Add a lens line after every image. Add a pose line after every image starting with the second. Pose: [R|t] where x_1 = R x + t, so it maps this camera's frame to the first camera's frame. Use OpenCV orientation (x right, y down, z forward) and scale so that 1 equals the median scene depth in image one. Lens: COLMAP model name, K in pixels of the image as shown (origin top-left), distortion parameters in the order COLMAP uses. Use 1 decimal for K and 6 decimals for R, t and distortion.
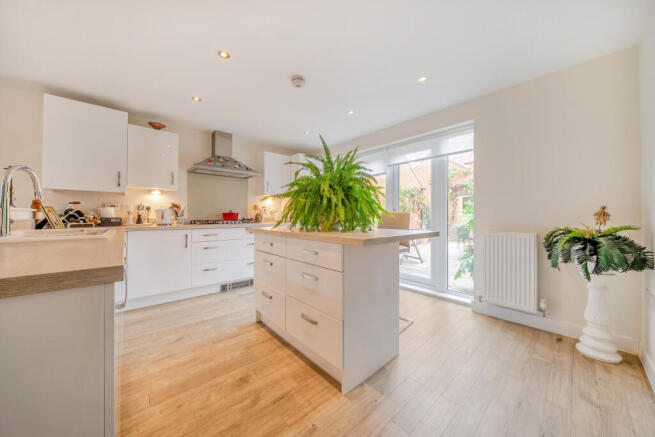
lens RADIAL K [[222.7, 0, 330.4], [0, 222.7, 215.1], [0, 0, 1]] dist [0.001669, 0.000202]
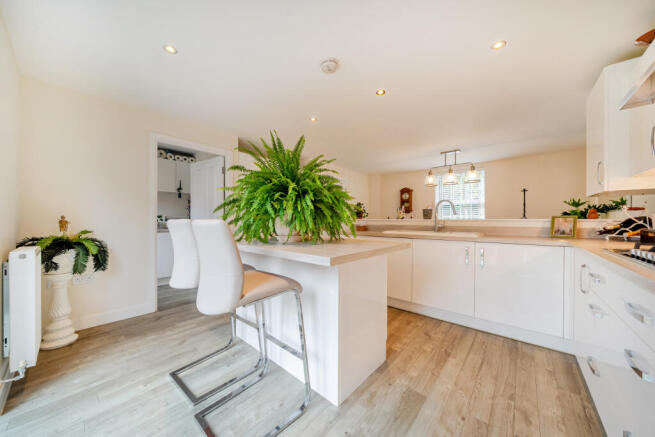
lens RADIAL K [[222.7, 0, 329.2], [0, 222.7, 219.9], [0, 0, 1]] dist [0.001669, 0.000202]
pose [[-0.990899, -0.006184, -0.134464, -0.029849], [-0.004896, 0.999939, -0.009908, -0.010417], [0.134517, -0.009159, -0.990869, 2.042077]]
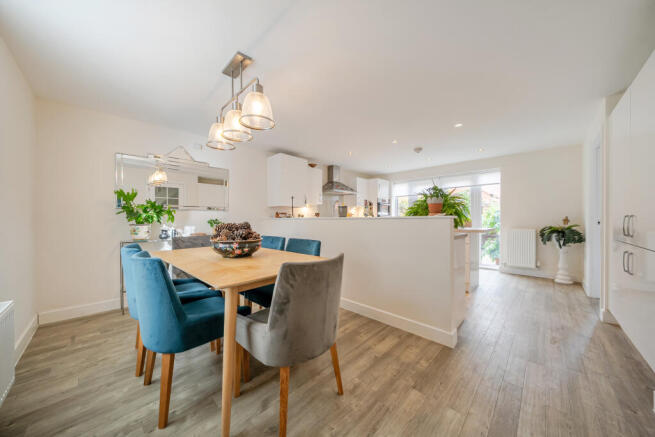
lens RADIAL K [[222.7, 0, 326.4], [0, 222.7, 221.5], [0, 0, 1]] dist [0.001669, 0.000202]
pose [[0.996922, -0.002219, 0.078365, -1.181986], [0.001378, 0.999941, 0.010783, -0.013324], [-0.078384, -0.010642, 0.996866, -0.911935]]
